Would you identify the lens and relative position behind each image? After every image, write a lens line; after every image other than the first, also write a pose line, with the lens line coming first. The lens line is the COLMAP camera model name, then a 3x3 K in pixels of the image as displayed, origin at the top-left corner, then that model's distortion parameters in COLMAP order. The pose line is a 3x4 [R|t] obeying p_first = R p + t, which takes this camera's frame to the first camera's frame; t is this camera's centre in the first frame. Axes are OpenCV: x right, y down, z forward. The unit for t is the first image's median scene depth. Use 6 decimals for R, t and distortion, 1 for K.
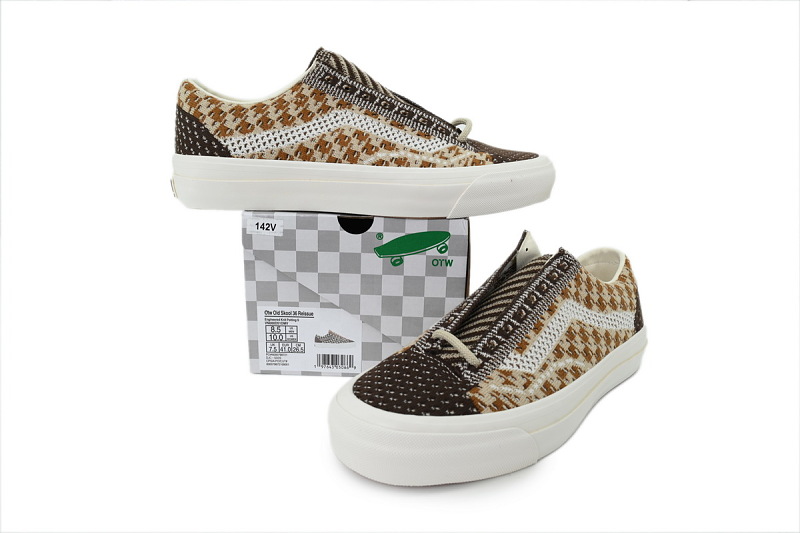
lens RADIAL K [[569.1, 0, 400.0], [0, 569.1, 266.5], [0, 0, 1]] dist [-0.002930, -0.000492]
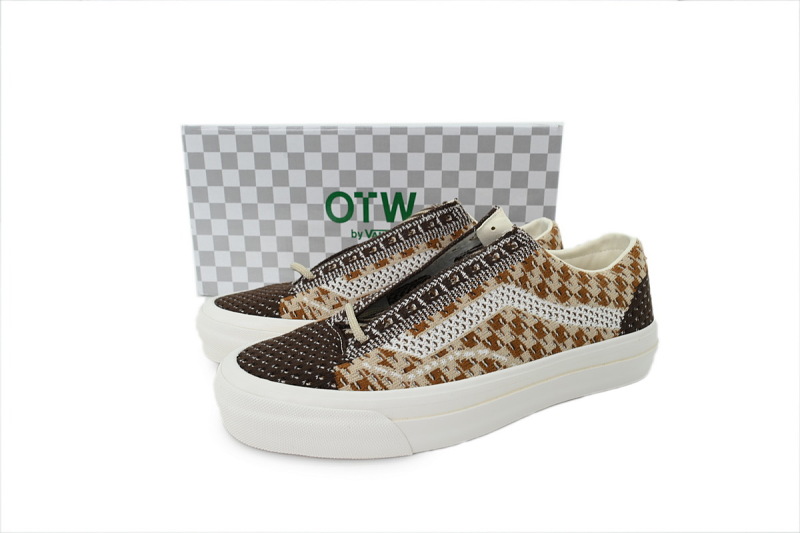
lens RADIAL K [[569.1, 0, 400.0], [0, 569.1, 266.5], [0, 0, 1]] dist [-0.002930, -0.000492]
pose [[0.922874, 0.064514, -0.379661, 0.502907], [-0.059534, 0.997917, 0.024857, 0.020188], [0.380474, -0.000337, 0.924792, 0.138779]]
